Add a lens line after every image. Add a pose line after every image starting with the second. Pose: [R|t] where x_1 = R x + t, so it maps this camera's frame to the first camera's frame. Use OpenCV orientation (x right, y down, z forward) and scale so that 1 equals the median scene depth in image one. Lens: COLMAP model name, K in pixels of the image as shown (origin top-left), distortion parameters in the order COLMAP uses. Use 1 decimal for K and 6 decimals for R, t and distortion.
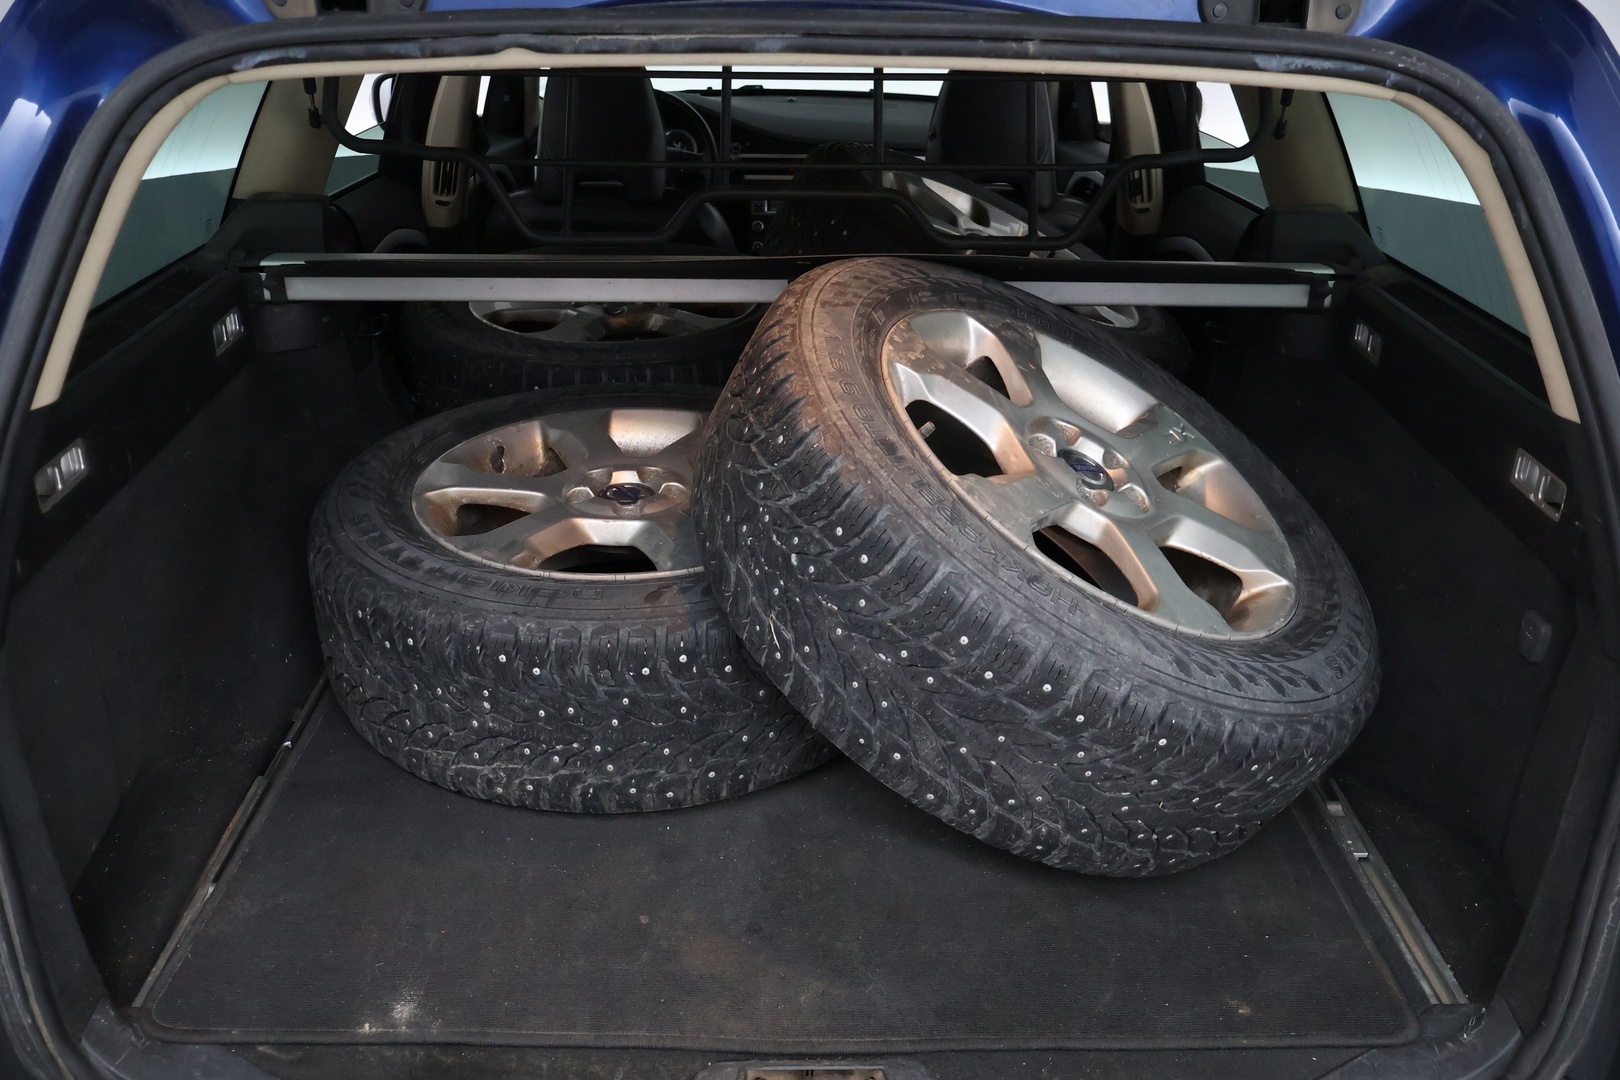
lens RADIAL K [[1333.0, 0, 805.7], [0, 1333.0, 542.5], [0, 0, 1]] dist [-0.026943, 0.021092]
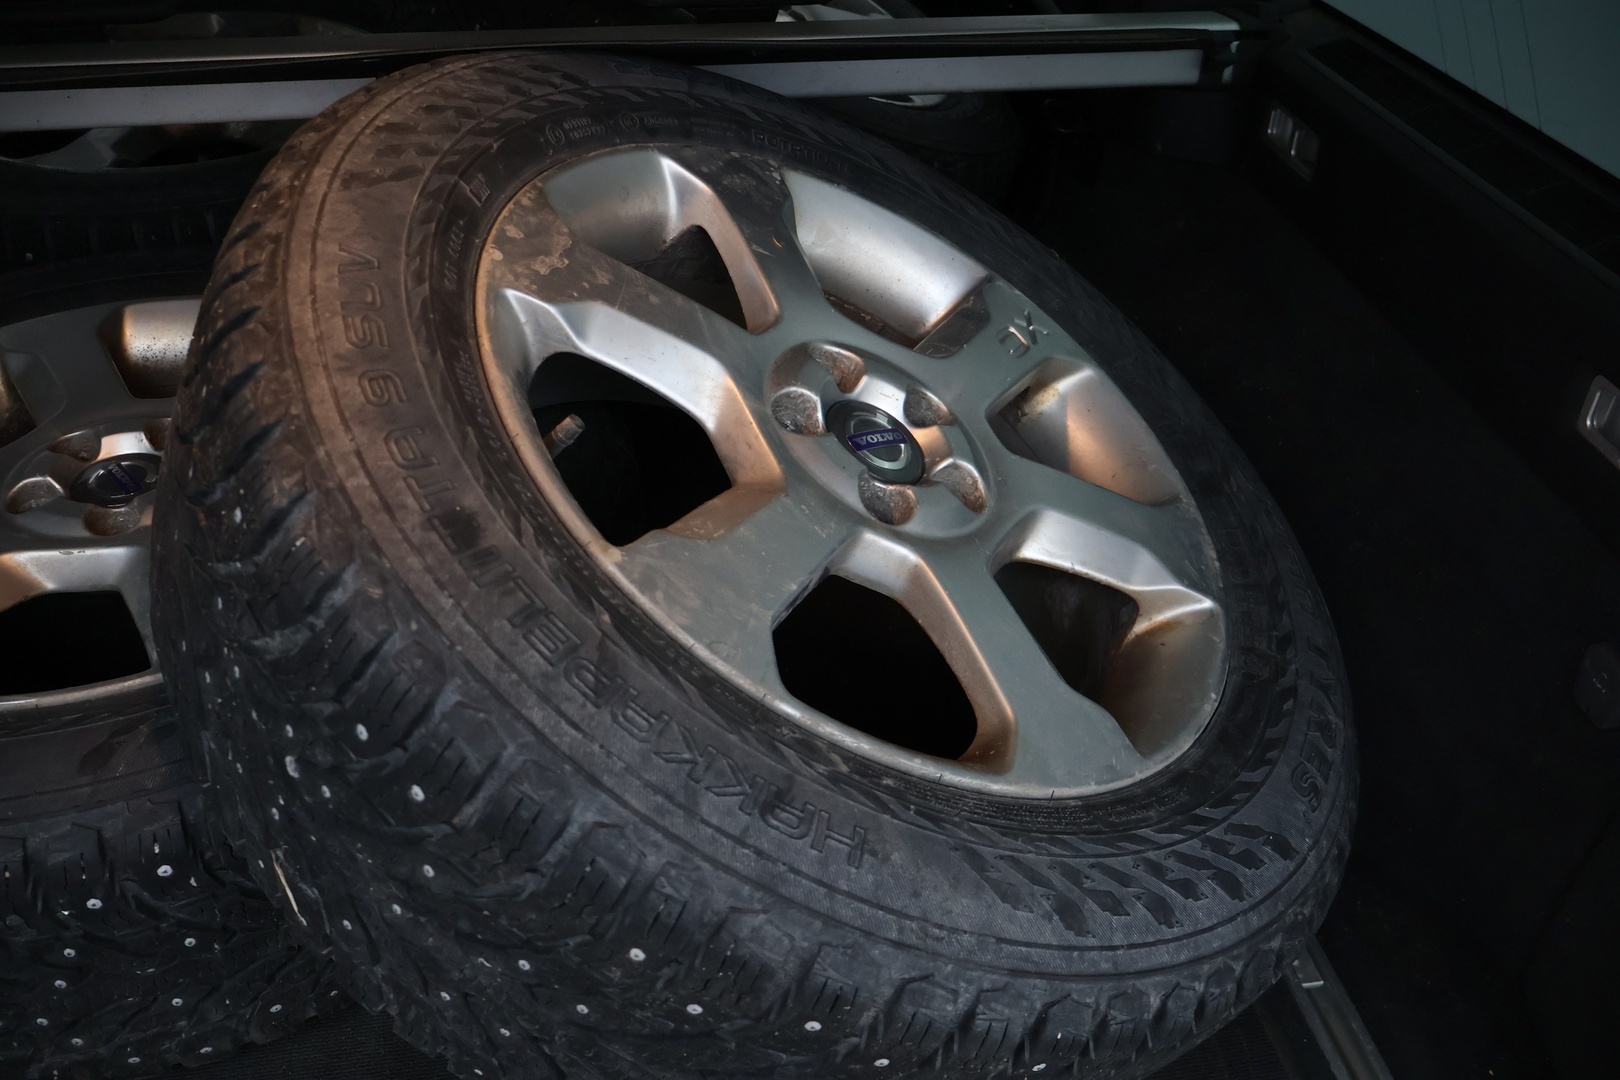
lens RADIAL K [[1333.0, 0, 816.5], [0, 1333.0, 538.6], [0, 0, 1]] dist [-0.026943, 0.021092]
pose [[0.987017, -0.088649, 0.133938, 0.114118], [0.059255, 0.976044, 0.209351, -0.147779], [-0.149288, -0.198696, 0.968624, 0.479526]]
